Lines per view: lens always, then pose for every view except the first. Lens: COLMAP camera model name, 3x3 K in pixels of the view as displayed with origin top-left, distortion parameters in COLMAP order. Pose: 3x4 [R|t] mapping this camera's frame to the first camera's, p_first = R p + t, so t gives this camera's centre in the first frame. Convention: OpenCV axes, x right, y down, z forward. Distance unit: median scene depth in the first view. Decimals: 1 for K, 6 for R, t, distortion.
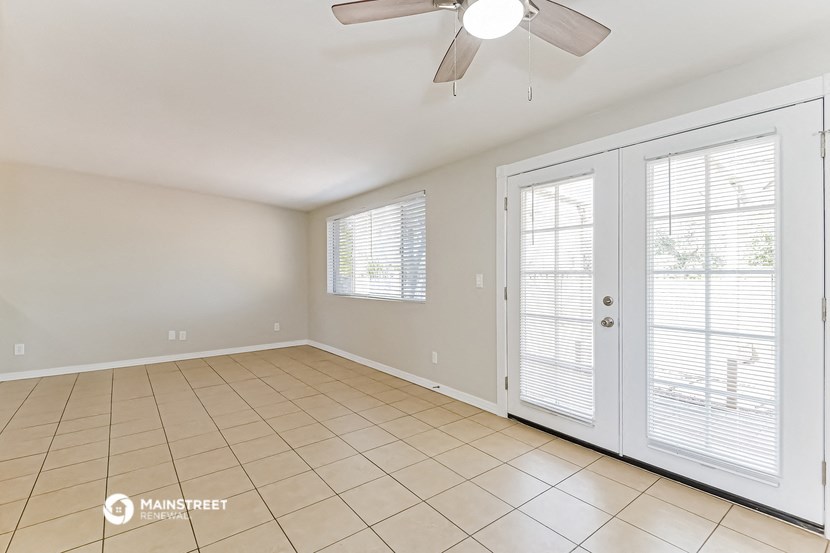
lens RADIAL K [[385.1, 0, 414.4], [0, 385.1, 275.3], [0, 0, 1]] dist [0.005812, -0.000095]
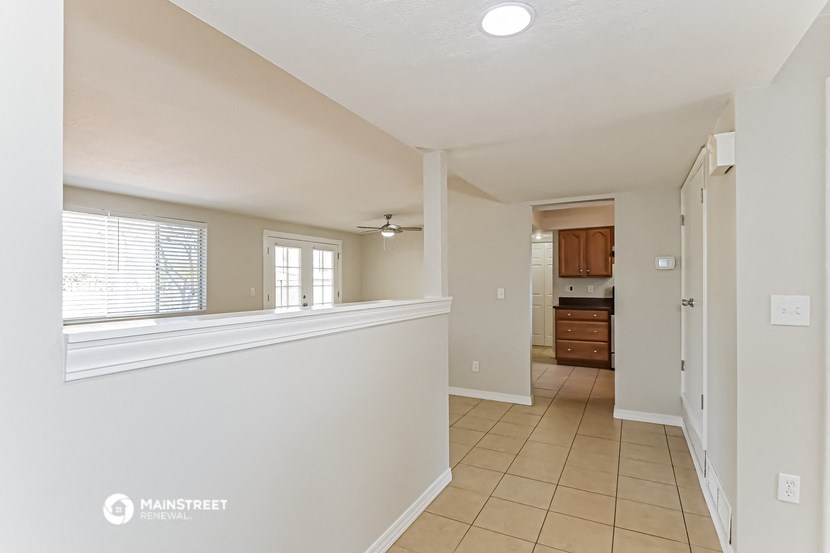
lens RADIAL K [[385.1, 0, 413.3], [0, 385.1, 279.1], [0, 0, 1]] dist [0.005812, -0.000095]
pose [[-0.400847, 0.009370, 0.916097, -1.885472], [0.007440, 0.999948, -0.006972, -0.026385], [-0.916115, 0.004021, -0.400896, 1.167199]]
